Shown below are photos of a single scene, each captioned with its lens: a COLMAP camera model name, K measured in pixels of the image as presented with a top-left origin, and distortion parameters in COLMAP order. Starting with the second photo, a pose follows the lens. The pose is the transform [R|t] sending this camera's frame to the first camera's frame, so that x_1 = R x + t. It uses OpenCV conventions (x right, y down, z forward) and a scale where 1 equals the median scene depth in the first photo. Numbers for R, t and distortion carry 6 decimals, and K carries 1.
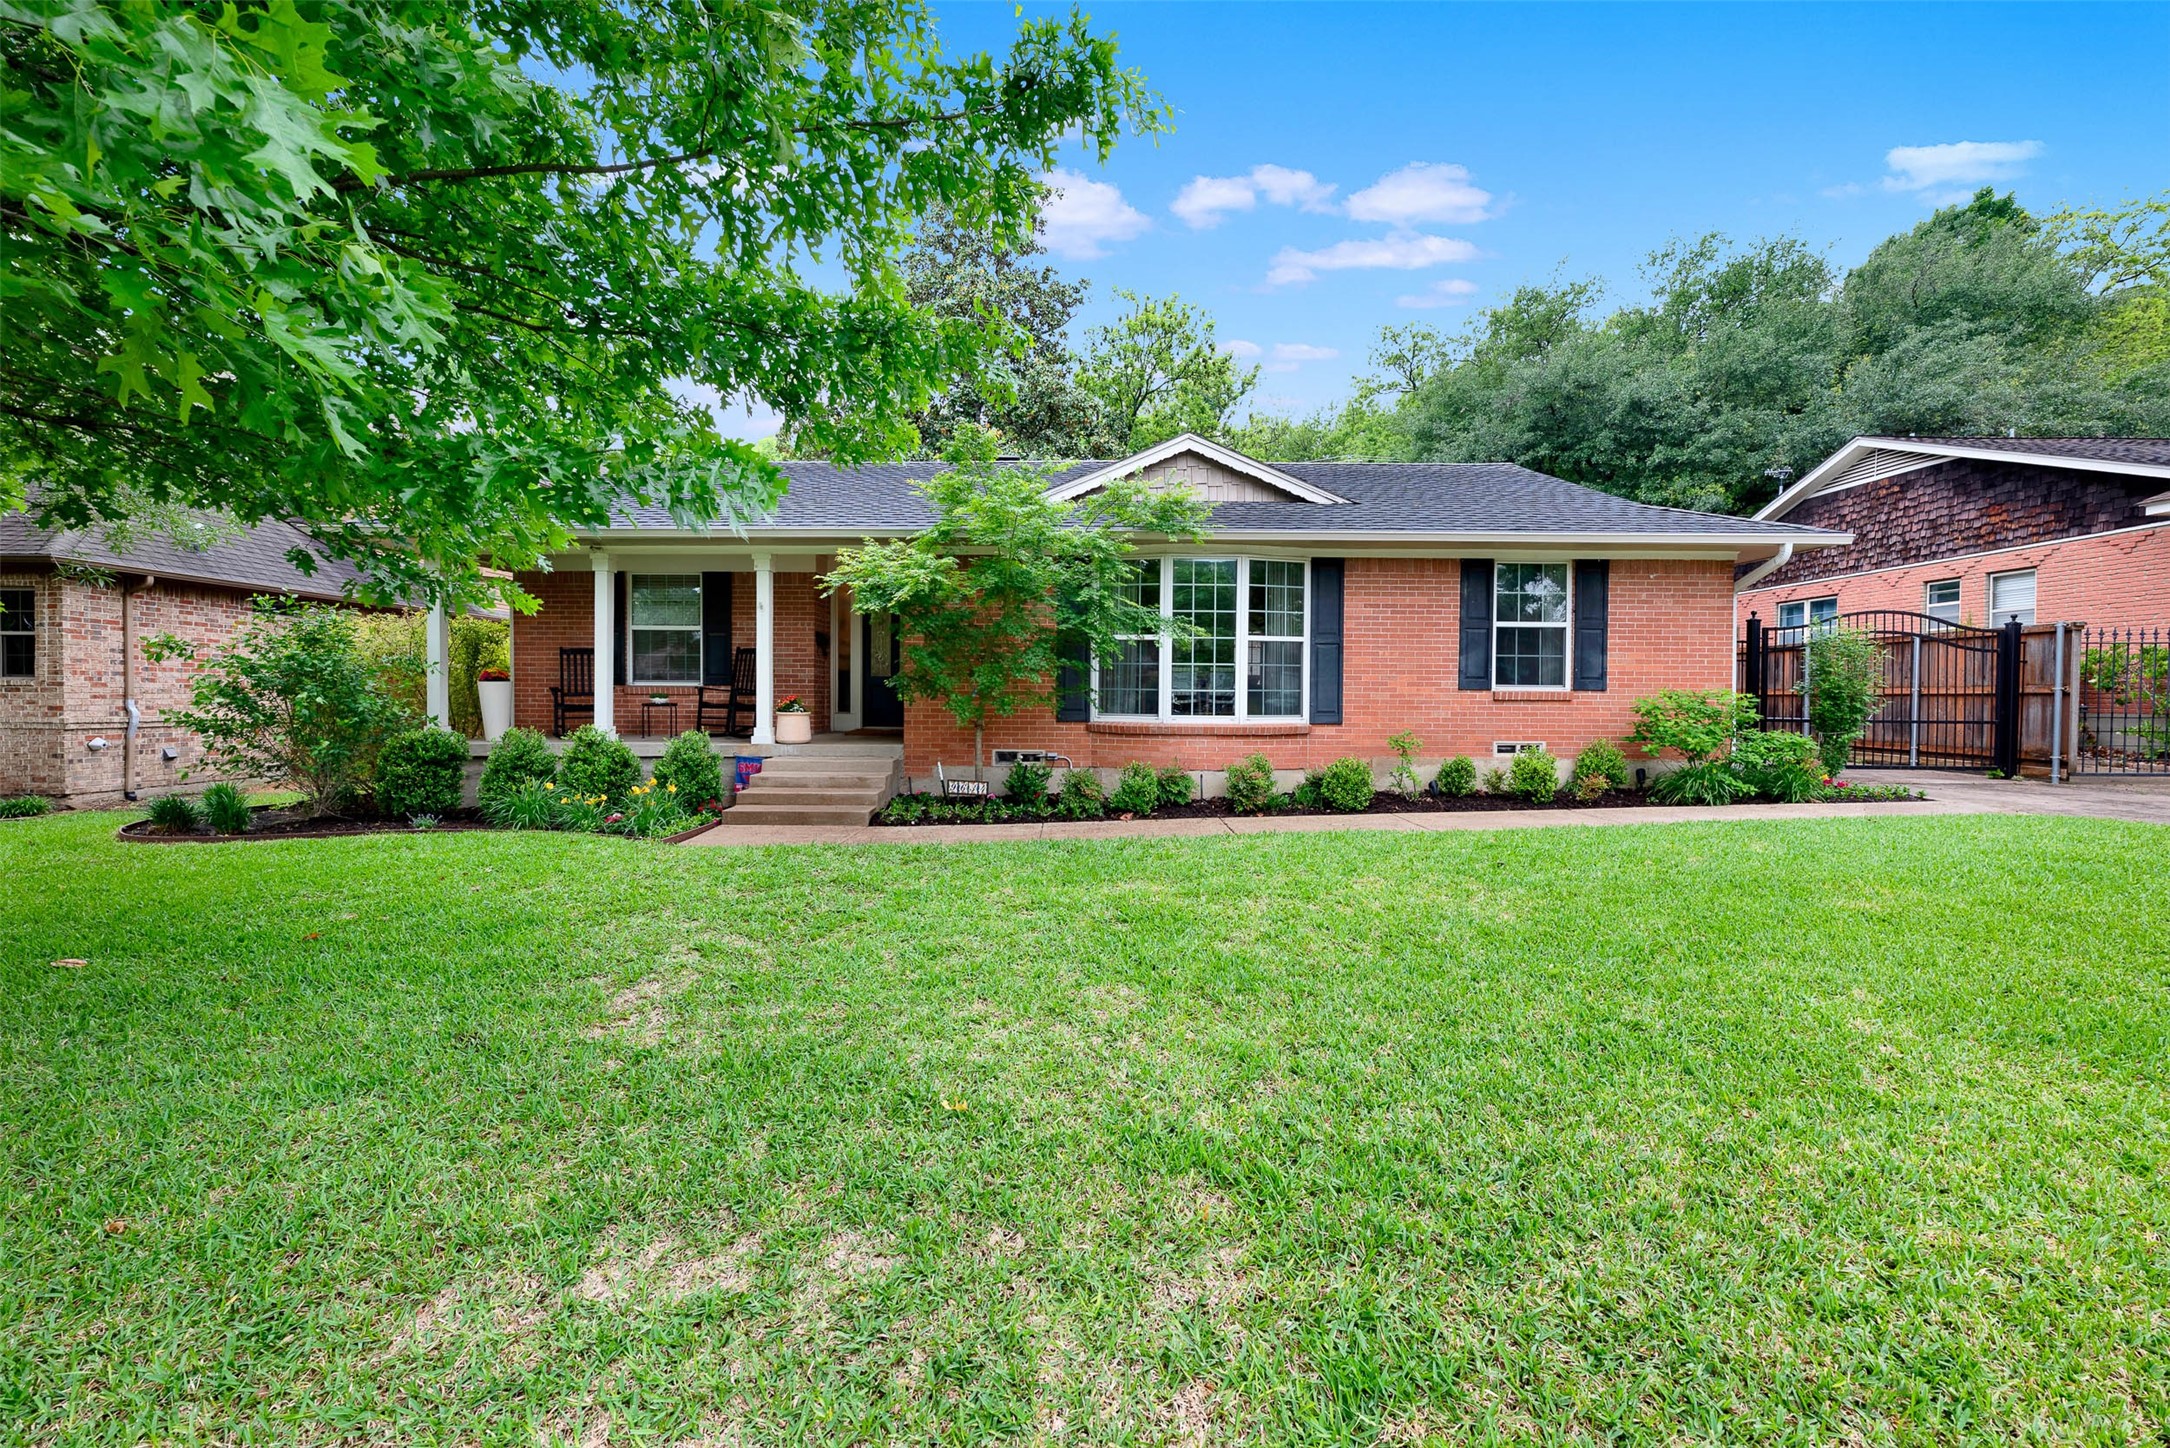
lens RADIAL K [[859.9, 0, 1126.6], [0, 859.9, 695.7], [0, 0, 1]] dist [-0.000059, 0.000044]
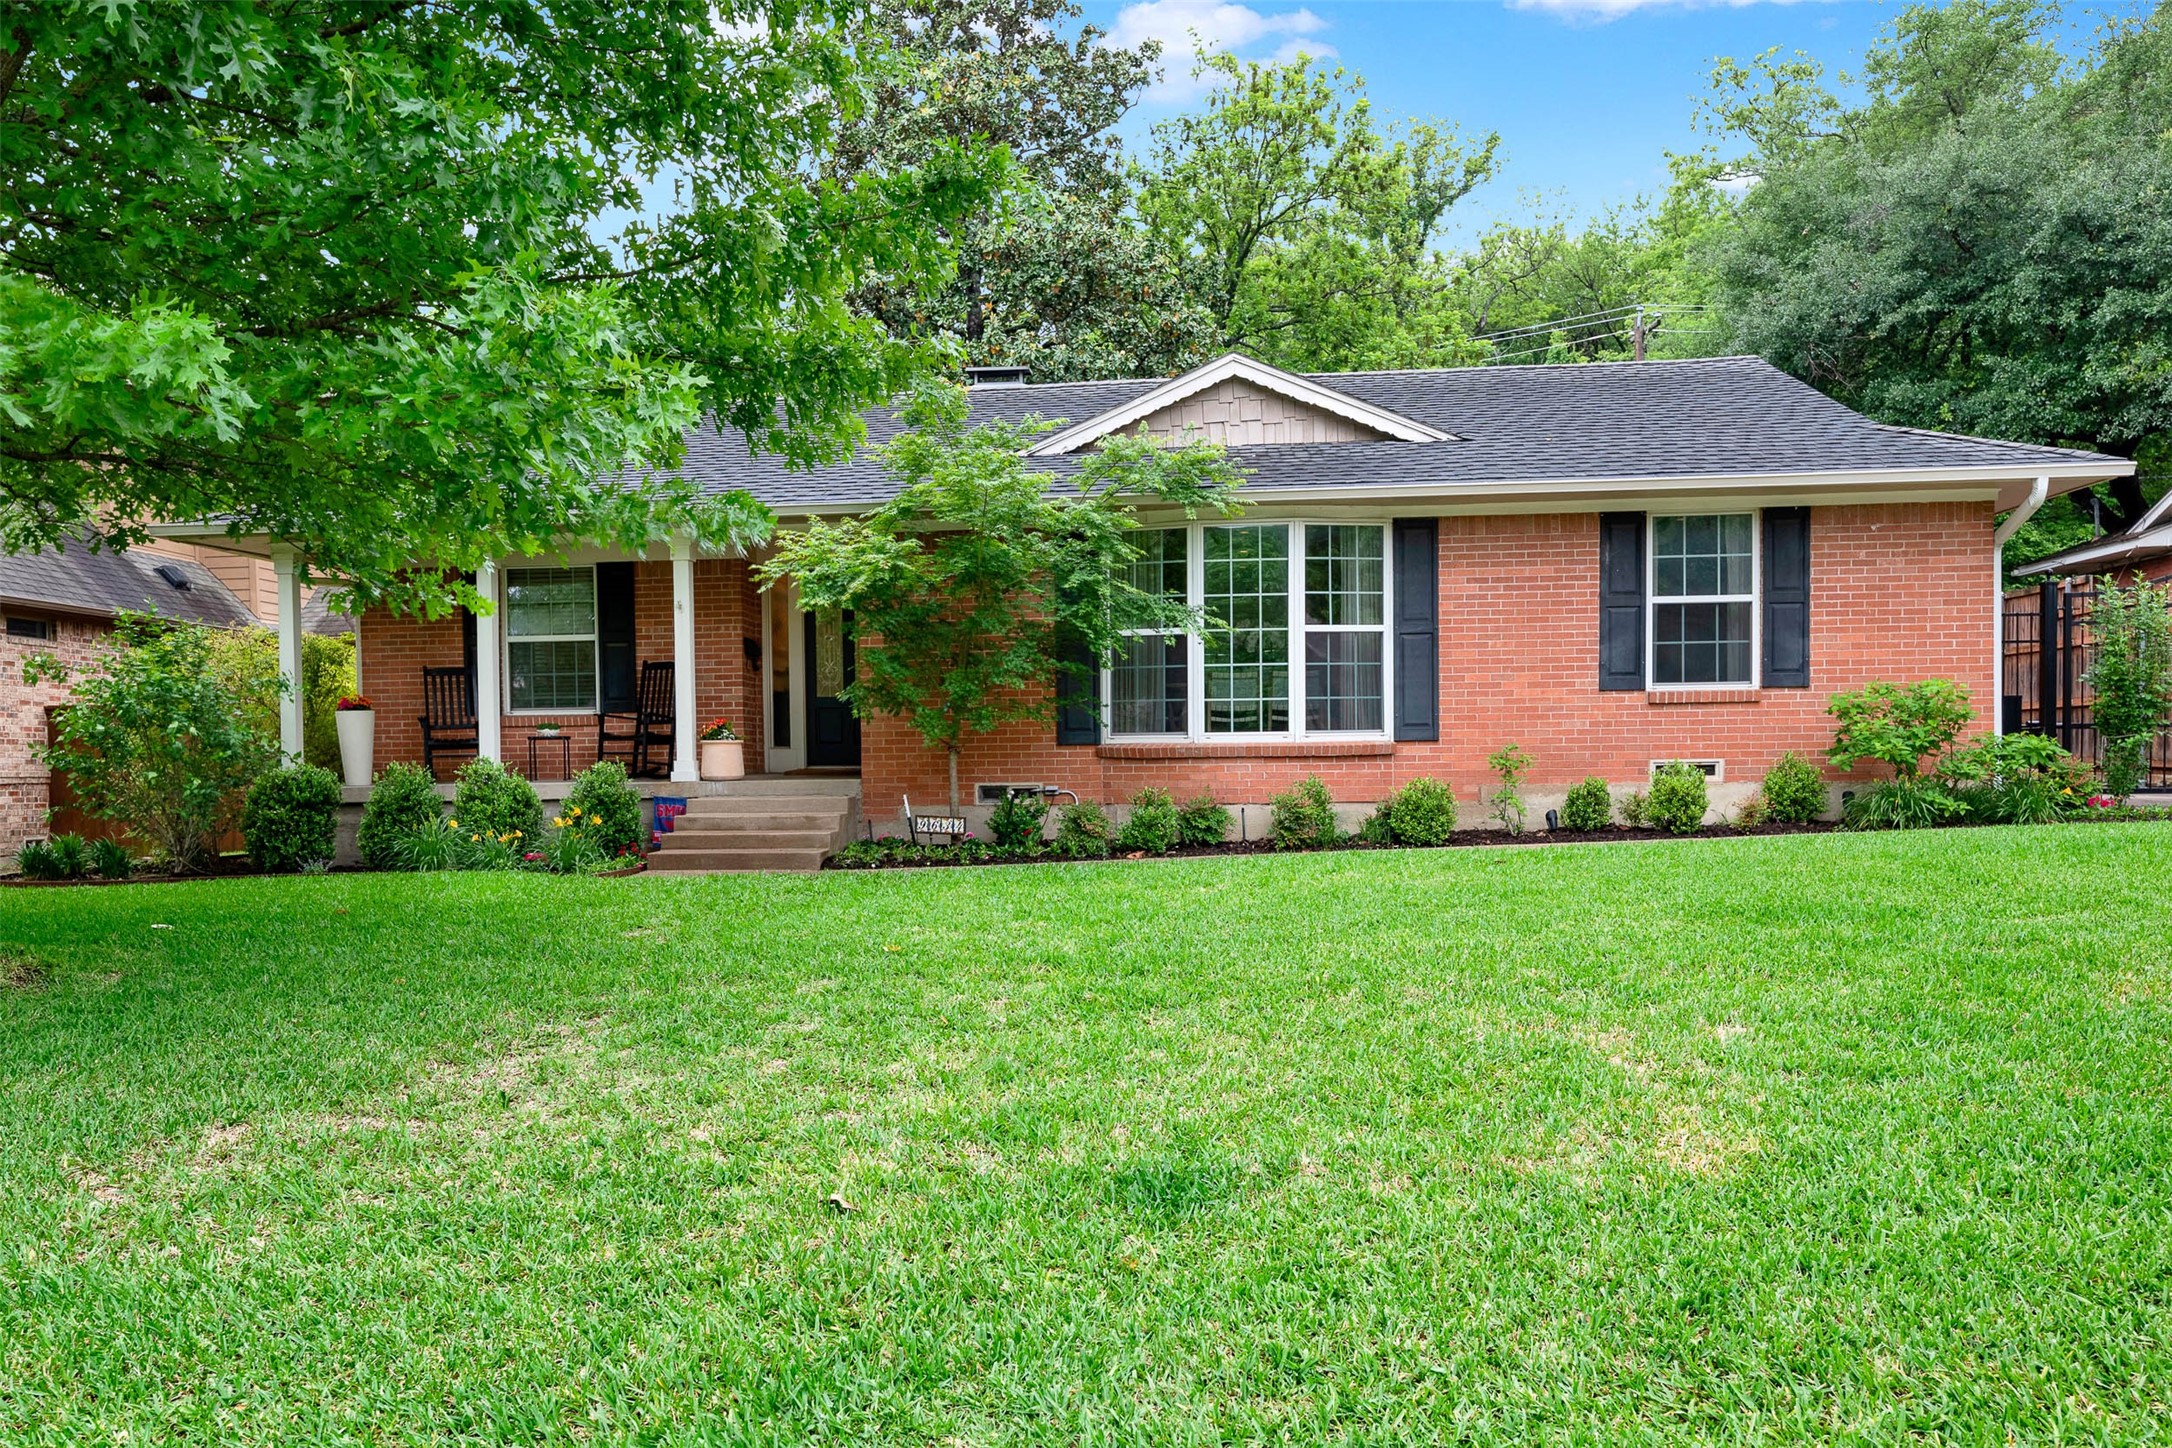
lens RADIAL K [[1592.2, 0, 1086.0], [0, 1592.2, 724.0], [0, 0, 1]] dist [0.006478, -0.034766]
pose [[0.993137, -0.021366, -0.114988, 0.107421], [0.018979, 0.999582, -0.021817, 0.042995], [0.115407, 0.019485, 0.993127, -0.401075]]
